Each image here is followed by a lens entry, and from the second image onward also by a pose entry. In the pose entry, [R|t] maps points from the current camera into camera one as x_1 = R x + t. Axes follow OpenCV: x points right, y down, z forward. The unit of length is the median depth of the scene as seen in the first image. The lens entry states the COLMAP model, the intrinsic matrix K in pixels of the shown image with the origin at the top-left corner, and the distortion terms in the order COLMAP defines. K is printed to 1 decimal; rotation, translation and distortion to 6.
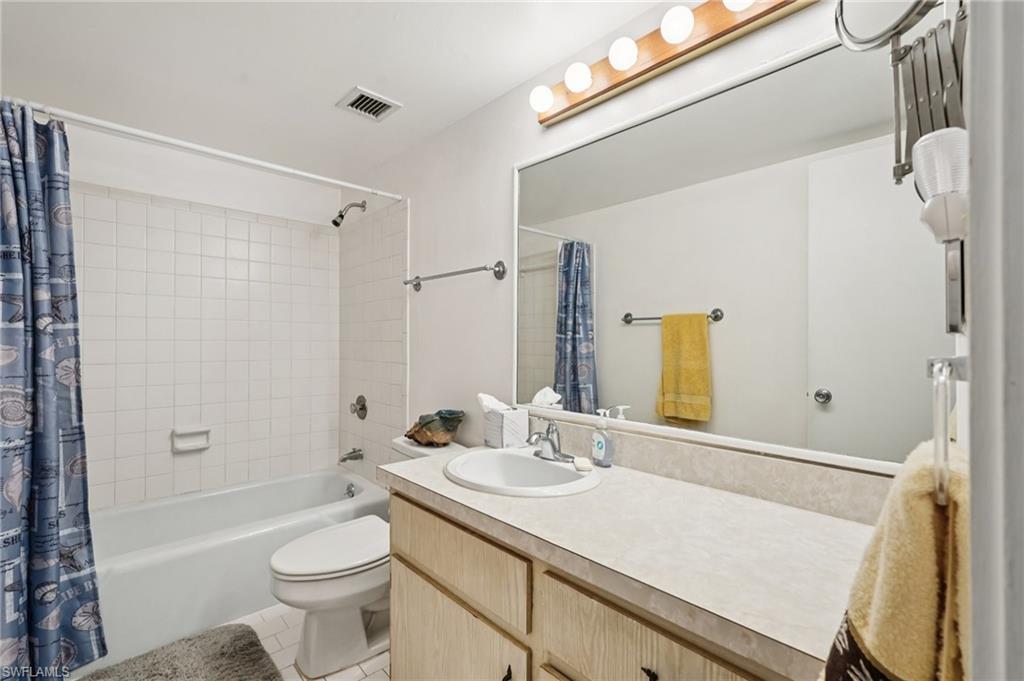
lens RADIAL K [[451.4, 0, 516.6], [0, 451.4, 344.3], [0, 0, 1]] dist [-0.000549, 0.000503]
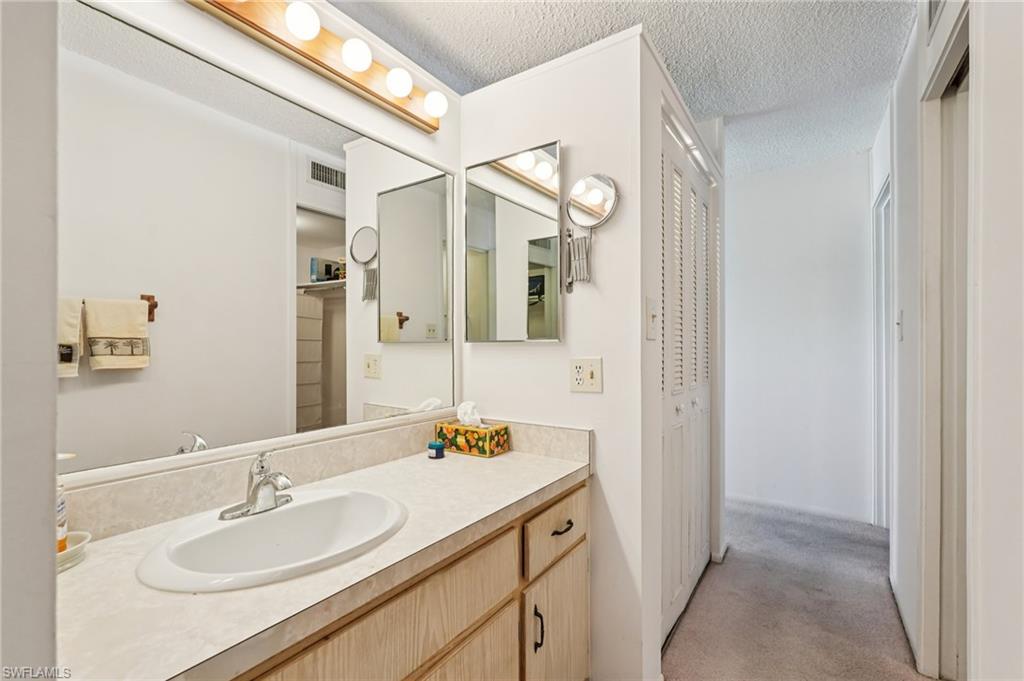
lens RADIAL K [[451.4, 0, 516.6], [0, 451.4, 344.3], [0, 0, 1]] dist [-0.000549, 0.000503]
pose [[-0.214096, 0.005623, 0.976796, -0.707977], [0.013630, 0.999903, -0.002769, 0.006858], [-0.976718, 0.012721, -0.214152, 0.785340]]
